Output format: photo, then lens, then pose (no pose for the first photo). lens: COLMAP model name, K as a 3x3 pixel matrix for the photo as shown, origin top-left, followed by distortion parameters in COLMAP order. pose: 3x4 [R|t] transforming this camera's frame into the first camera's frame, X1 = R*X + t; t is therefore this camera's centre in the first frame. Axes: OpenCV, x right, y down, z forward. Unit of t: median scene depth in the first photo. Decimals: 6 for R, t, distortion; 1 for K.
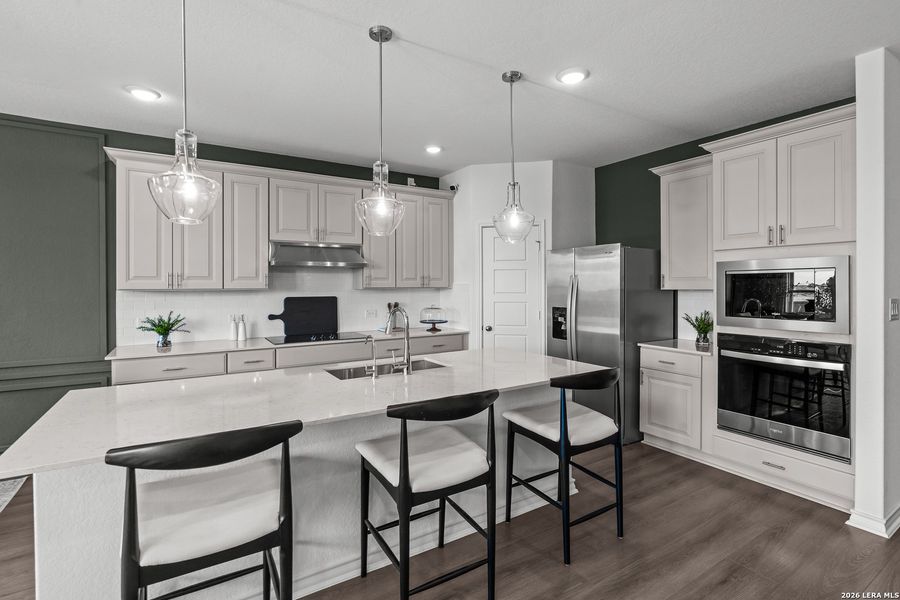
lens RADIAL K [[419.1, 0, 450.4], [0, 419.1, 287.8], [0, 0, 1]] dist [-0.004566, 0.000504]
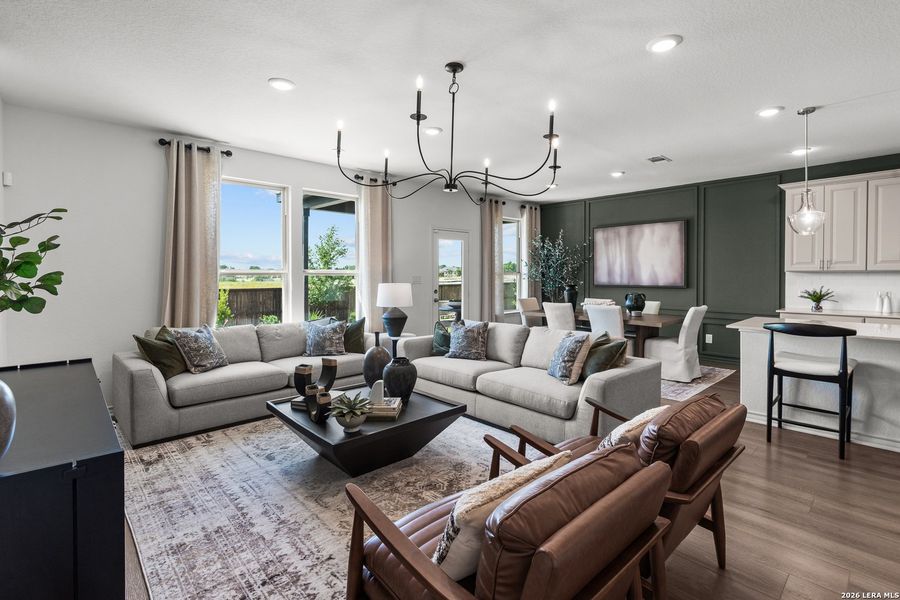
lens RADIAL K [[419.1, 0, 461.7], [0, 419.1, 281.9], [0, 0, 1]] dist [-0.004566, 0.000504]
pose [[0.199003, 0.013468, -0.979906, 0.500302], [-0.002397, 0.999909, 0.013256, 0.025474], [0.979996, -0.000289, 0.199018, -0.509387]]
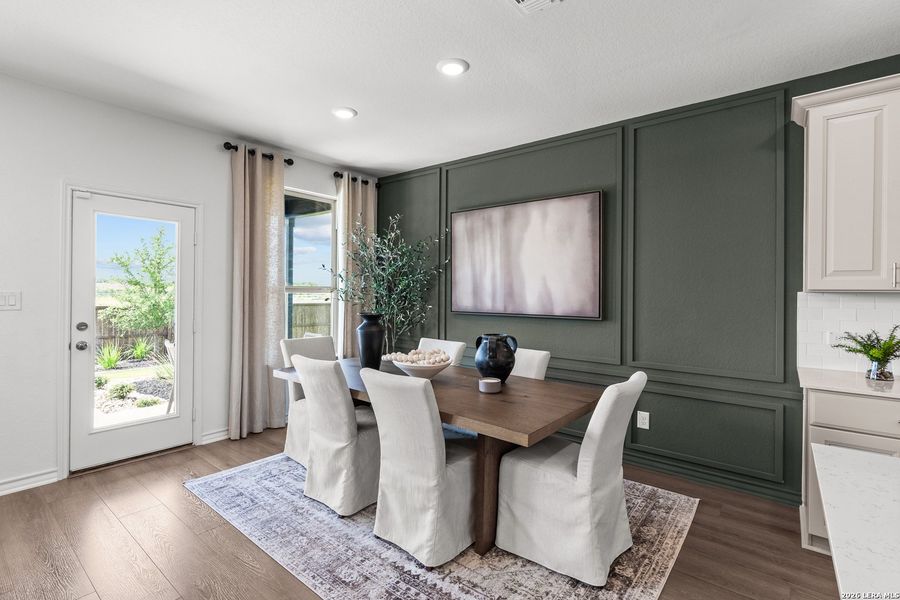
lens RADIAL K [[419.1, 0, 449.6], [0, 419.1, 293.6], [0, 0, 1]] dist [-0.004566, 0.000504]
pose [[0.318762, 0.002157, -0.947832, -0.293506], [-0.011089, 0.999937, -0.001453, 0.017050], [0.947770, 0.010974, 0.318766, 0.174271]]
